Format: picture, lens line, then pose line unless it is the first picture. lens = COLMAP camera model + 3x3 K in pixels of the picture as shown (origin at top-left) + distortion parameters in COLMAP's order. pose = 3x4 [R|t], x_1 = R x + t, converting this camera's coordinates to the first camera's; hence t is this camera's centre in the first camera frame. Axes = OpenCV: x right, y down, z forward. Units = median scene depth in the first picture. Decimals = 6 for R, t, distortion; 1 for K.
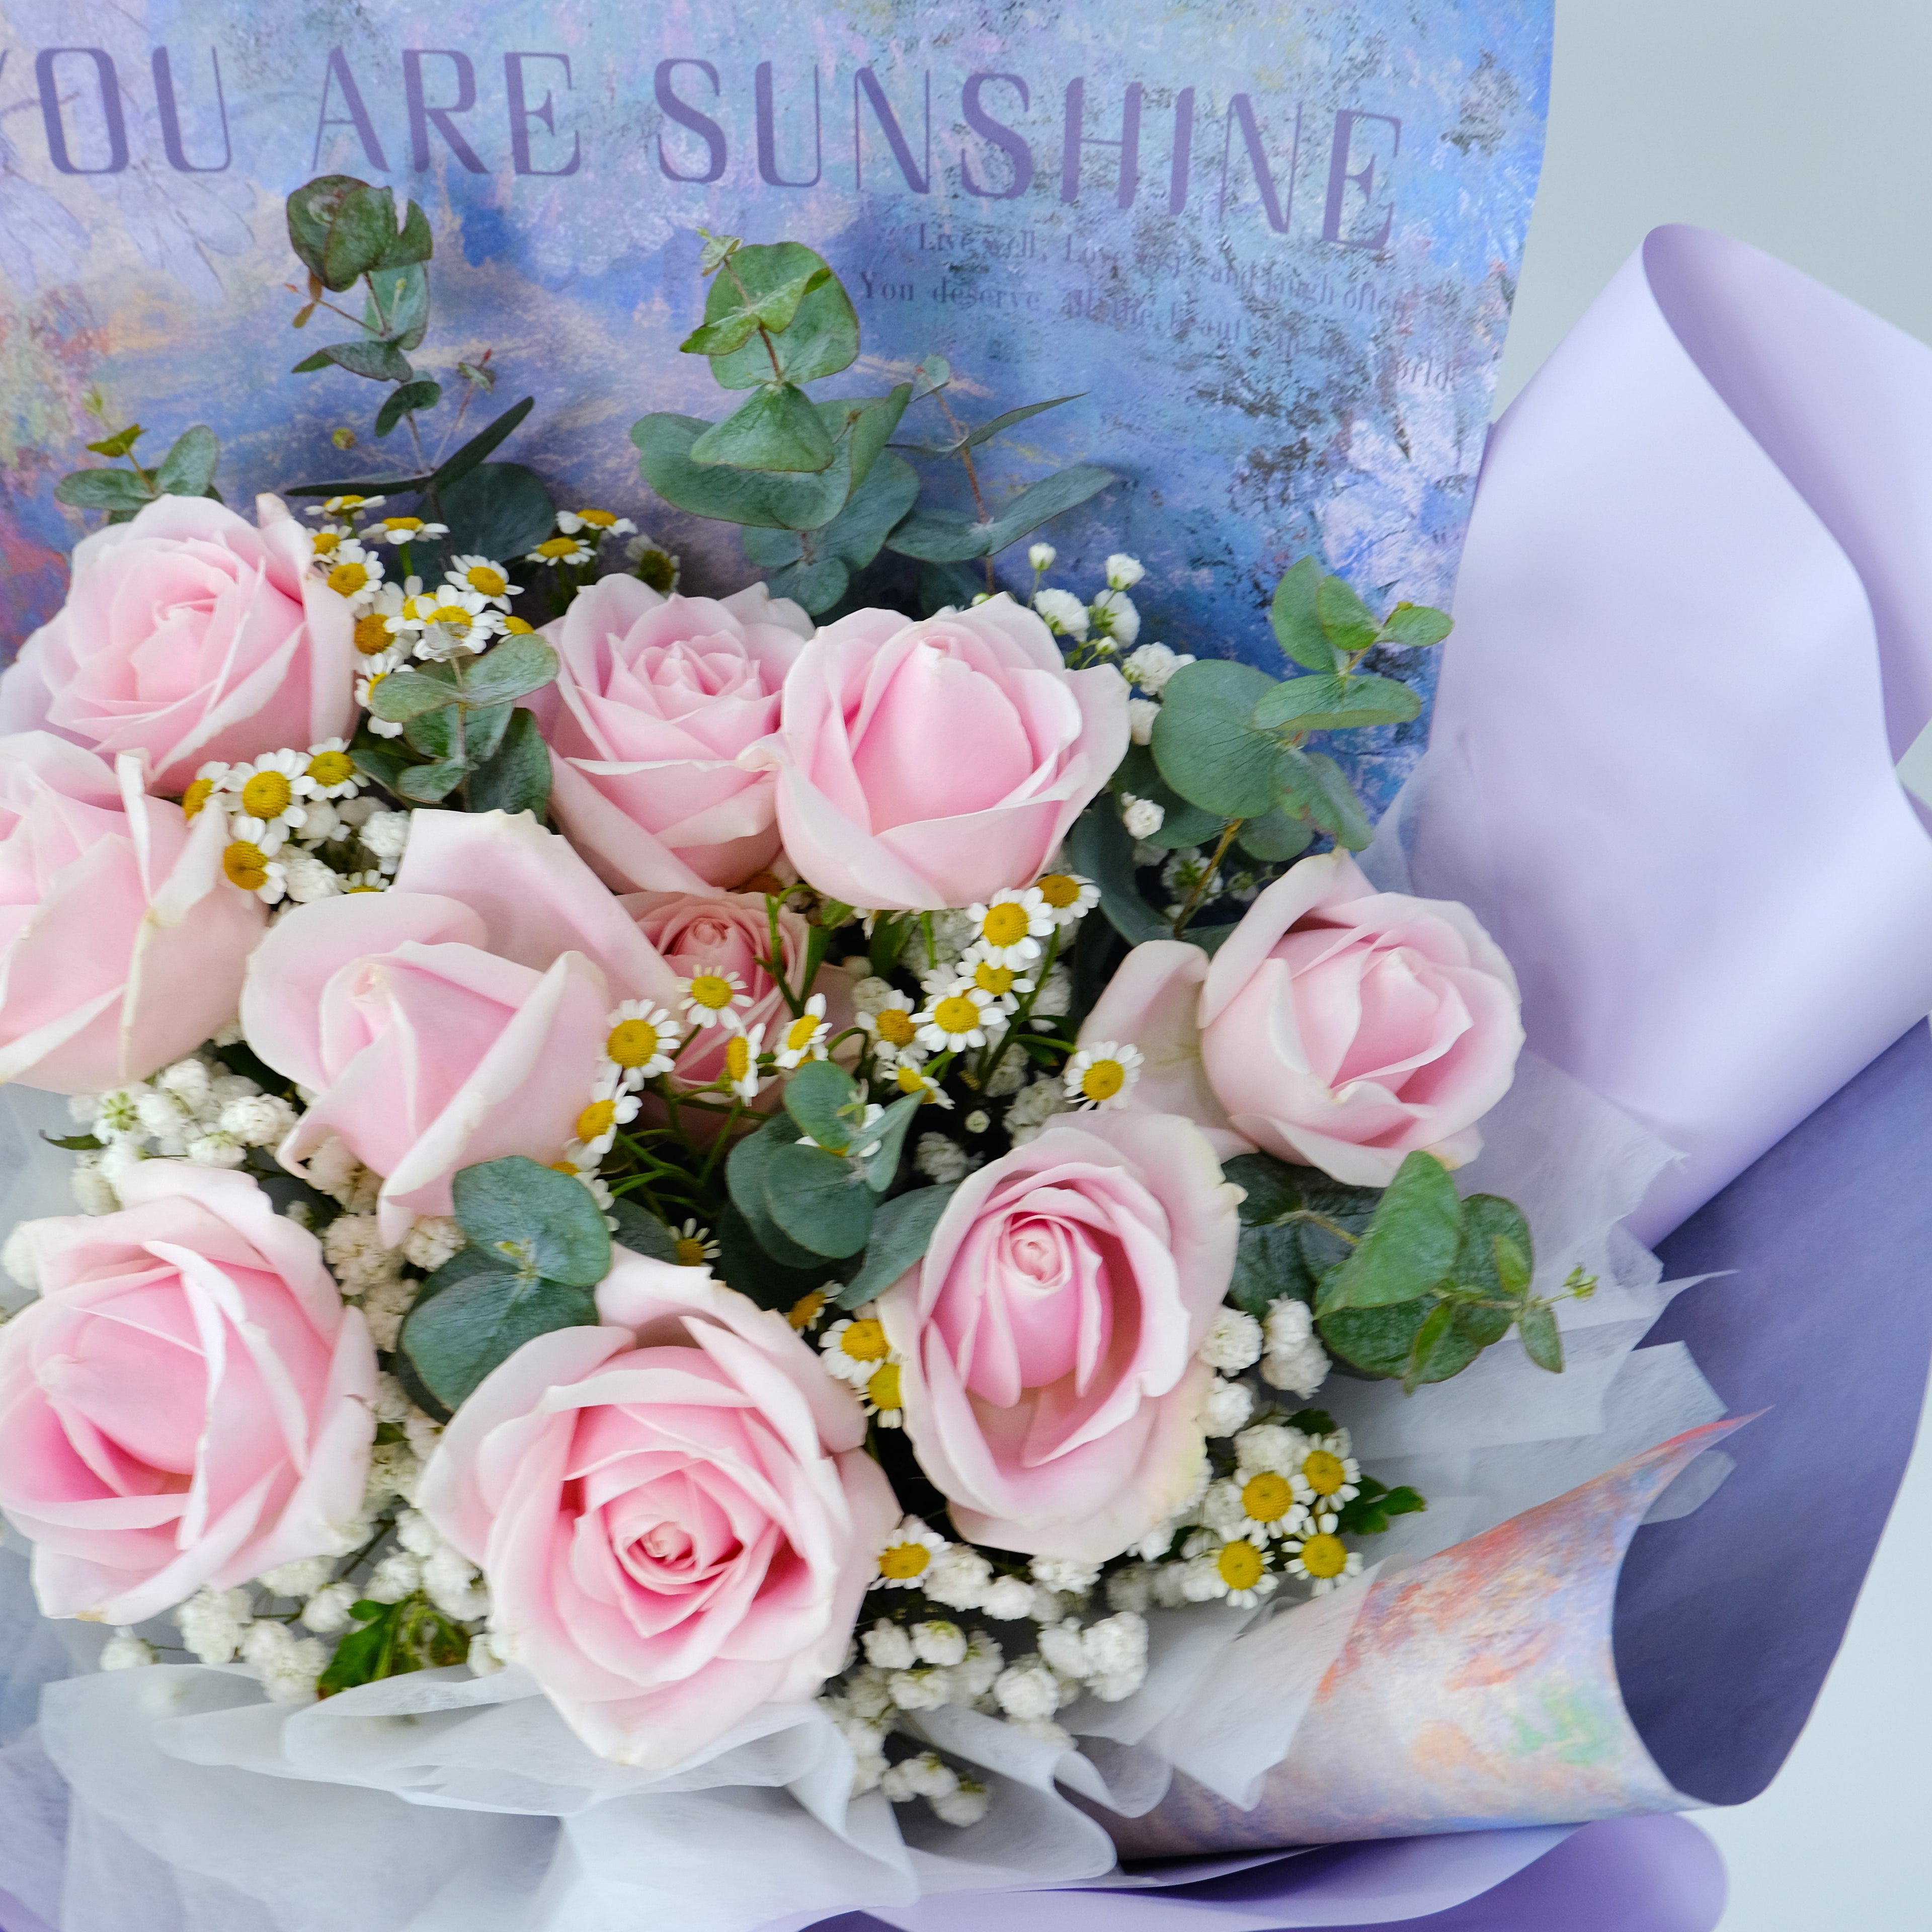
lens RADIAL K [[2355.3, 0, 966.0], [0, 2355.3, 966.0], [0, 0, 1]] dist [-0.003882, 0.016186]
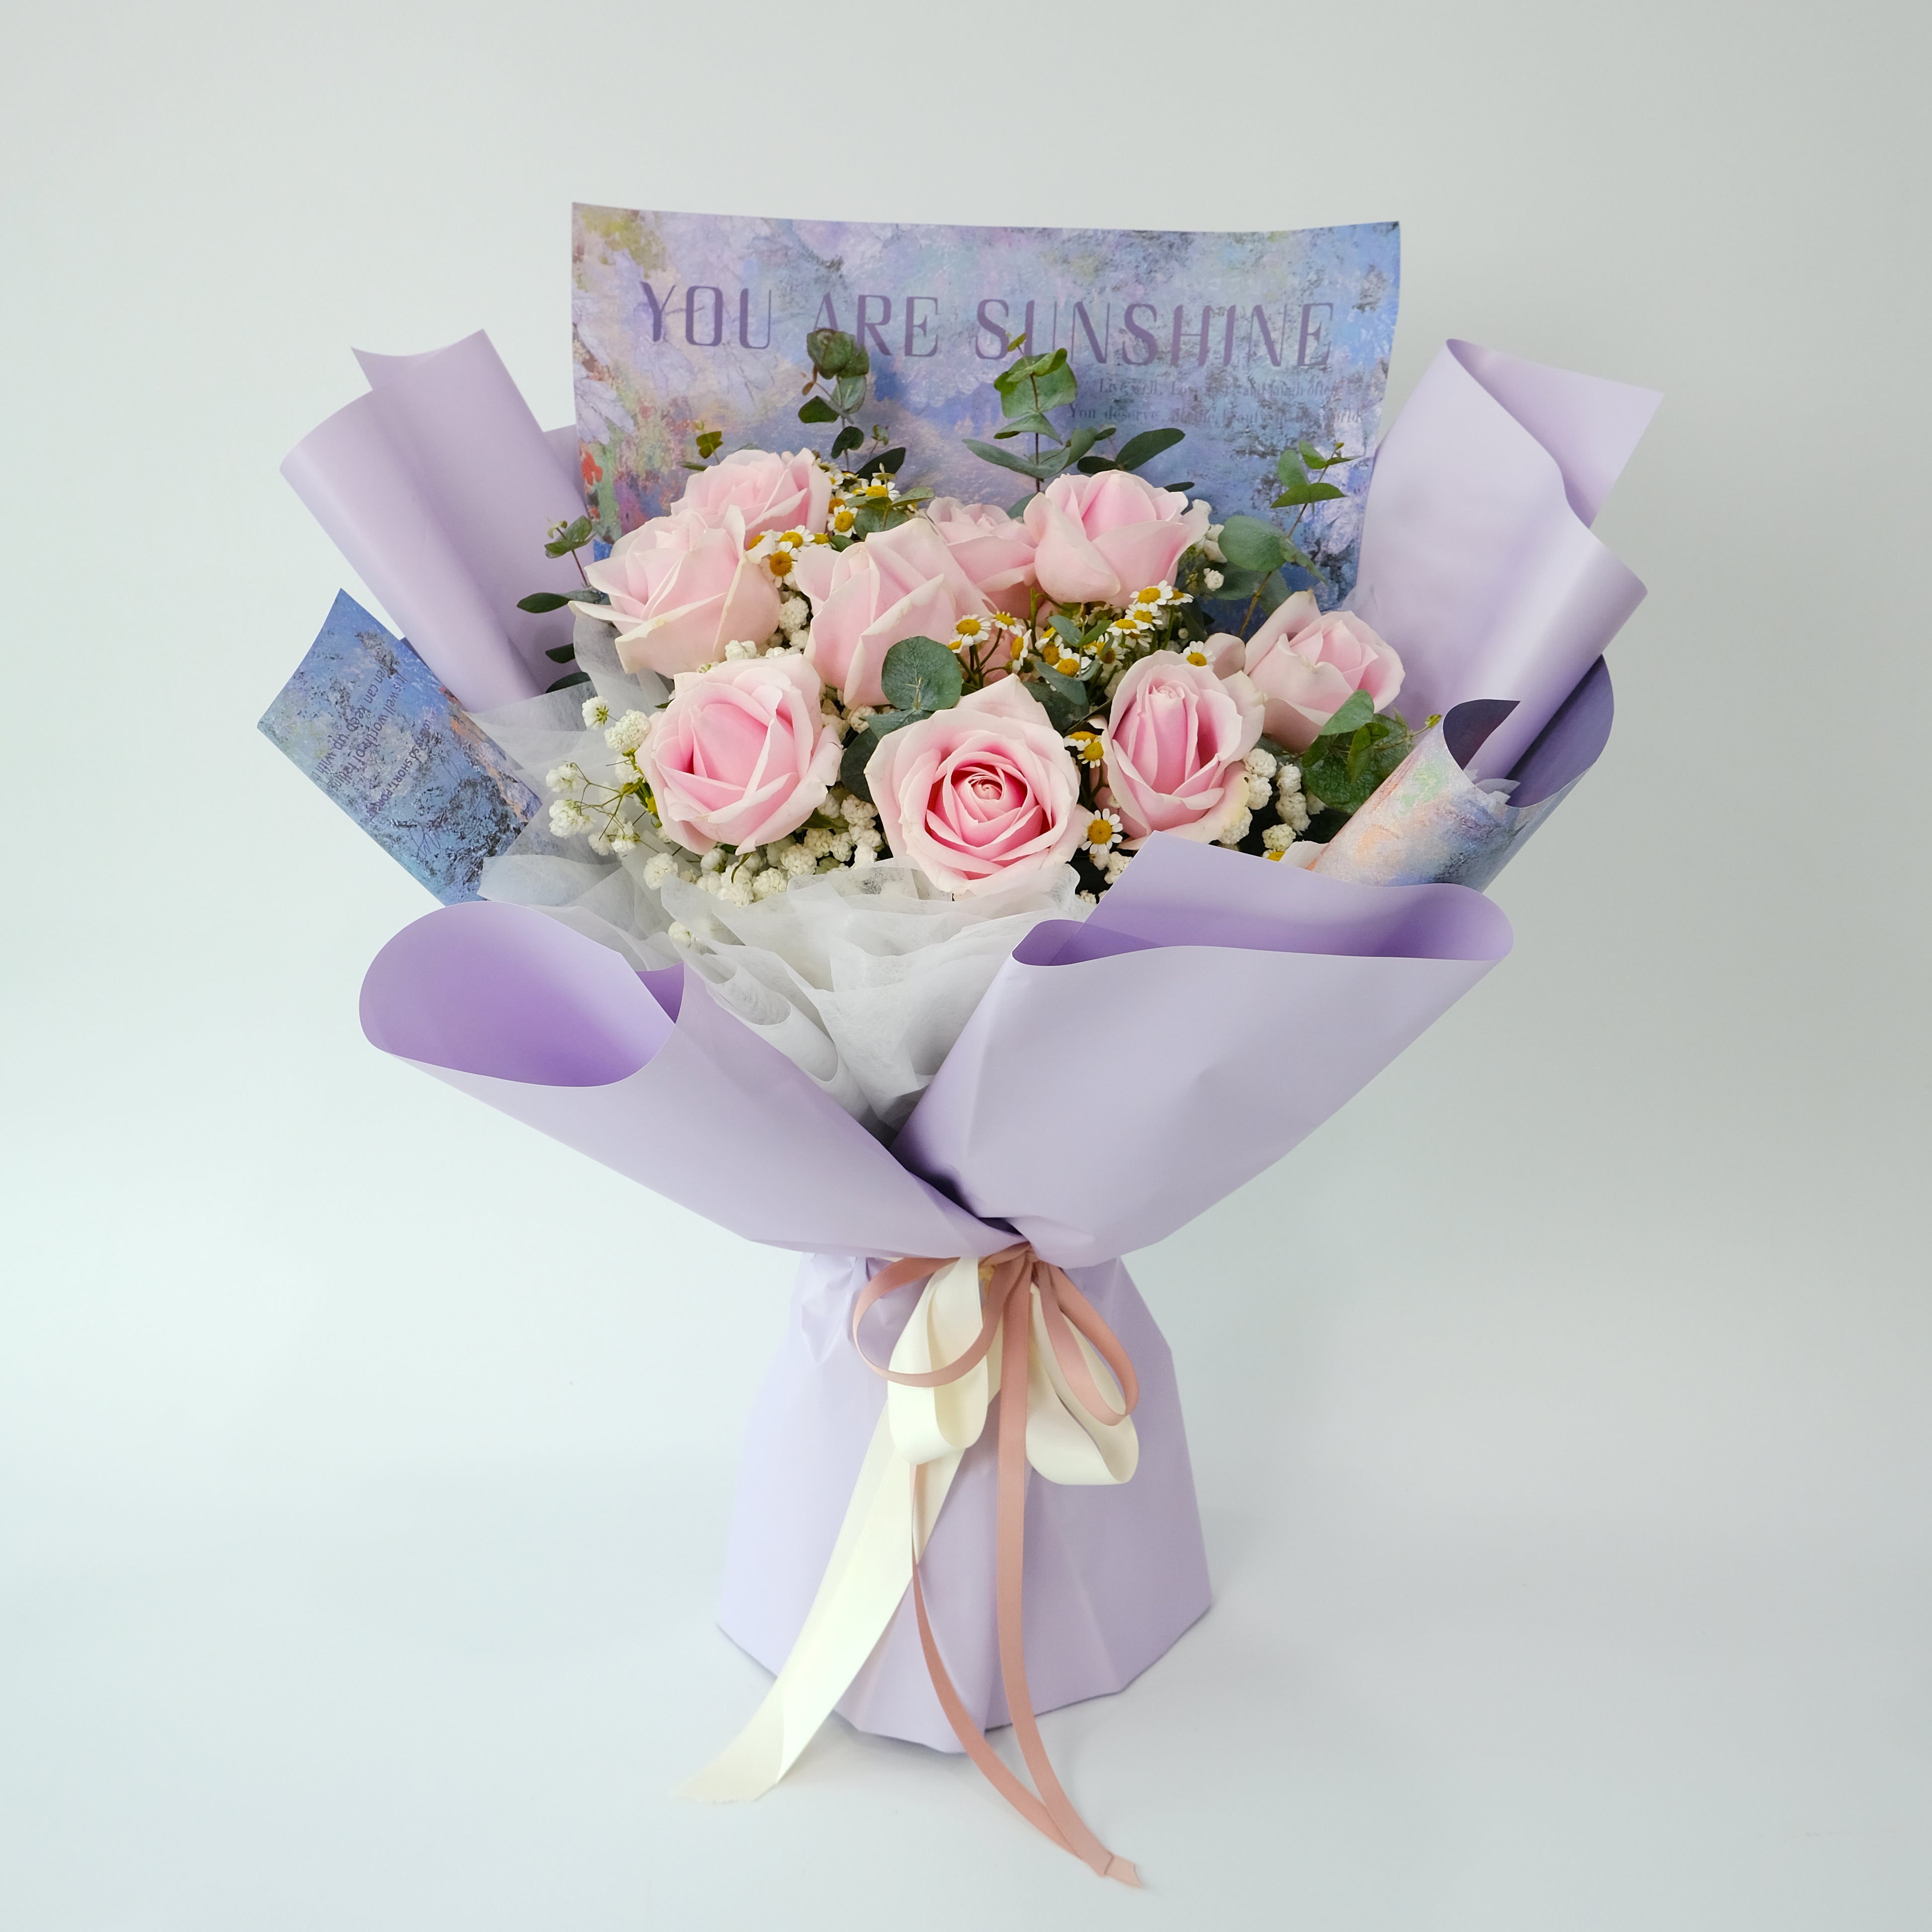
lens RADIAL K [[1950.0, 0, 961.0], [0, 1950.0, 961.8], [0, 0, 1]] dist [-0.007033, 0.008623]
pose [[0.998964, 0.039458, -0.022651, -0.085422], [-0.044897, 0.935518, -0.350415, 0.787564], [0.007364, 0.351070, 0.936320, -0.430570]]
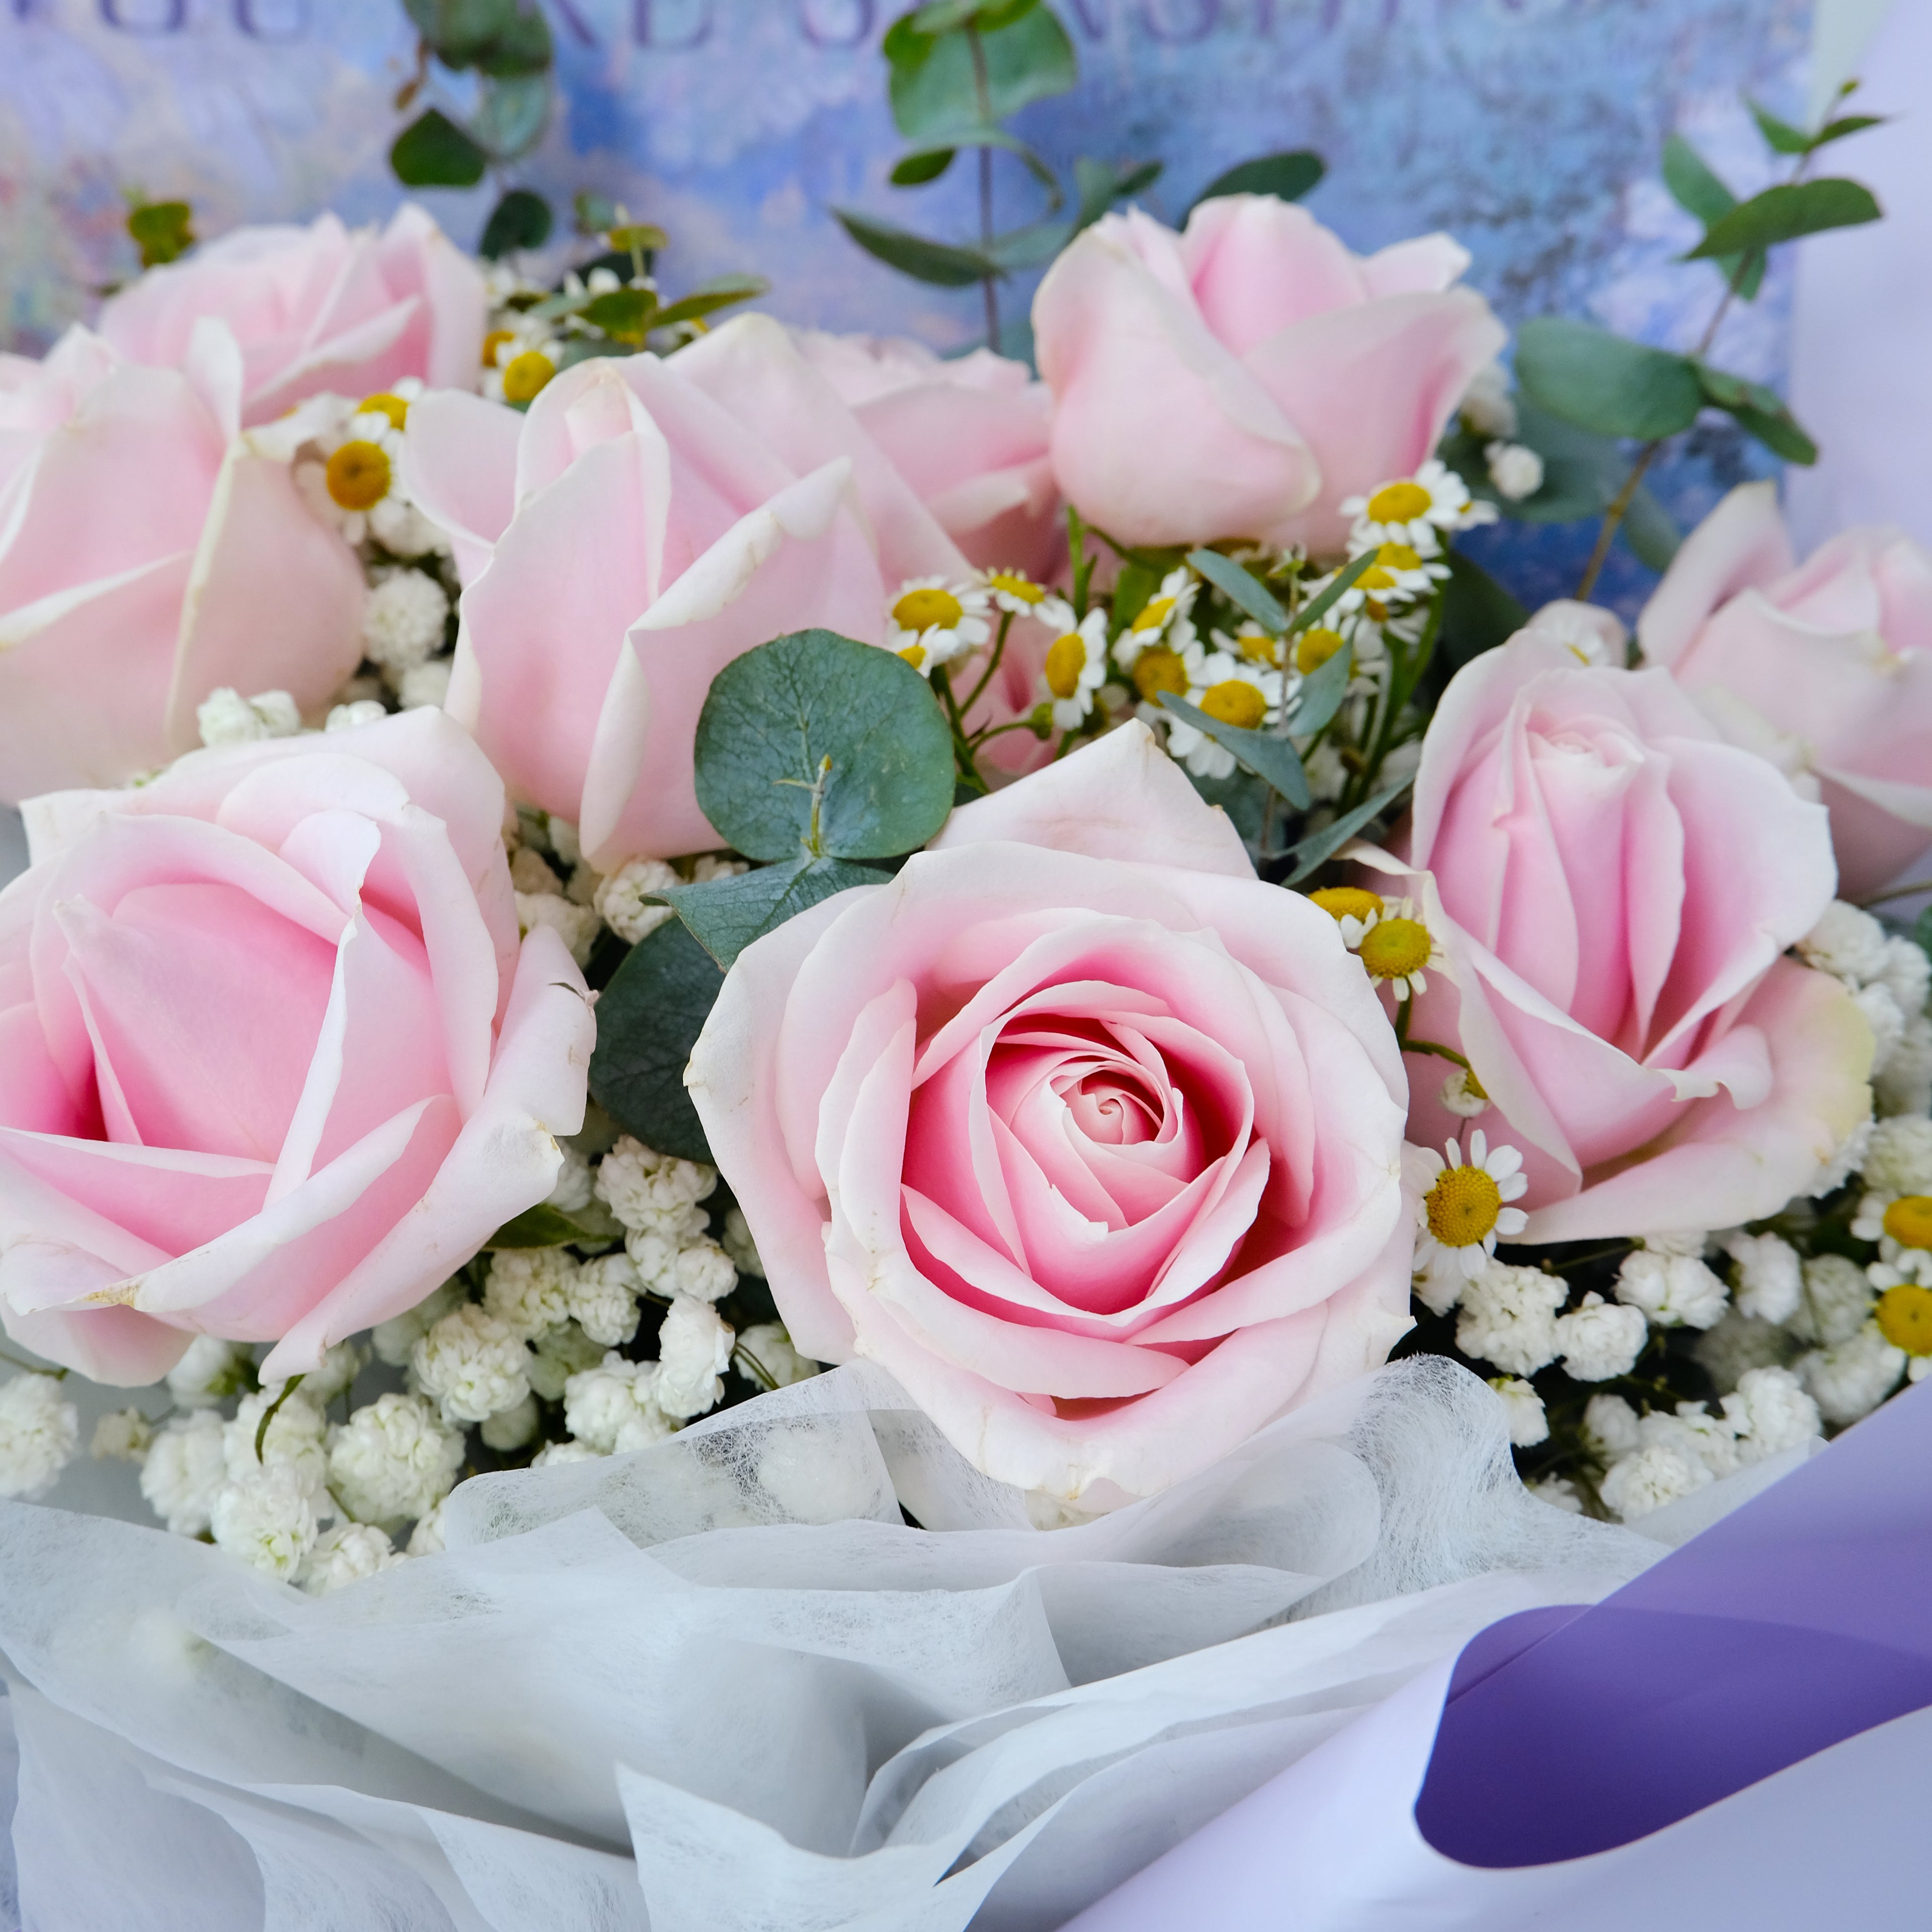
lens RADIAL K [[2355.3, 0, 966.0], [0, 2355.3, 966.0], [0, 0, 1]] dist [-0.003882, 0.016186]
pose [[0.993279, -0.039593, 0.108764, -0.183938], [0.082523, 0.901143, -0.425594, 0.374529], [-0.081162, 0.431710, 0.898354, 0.357248]]
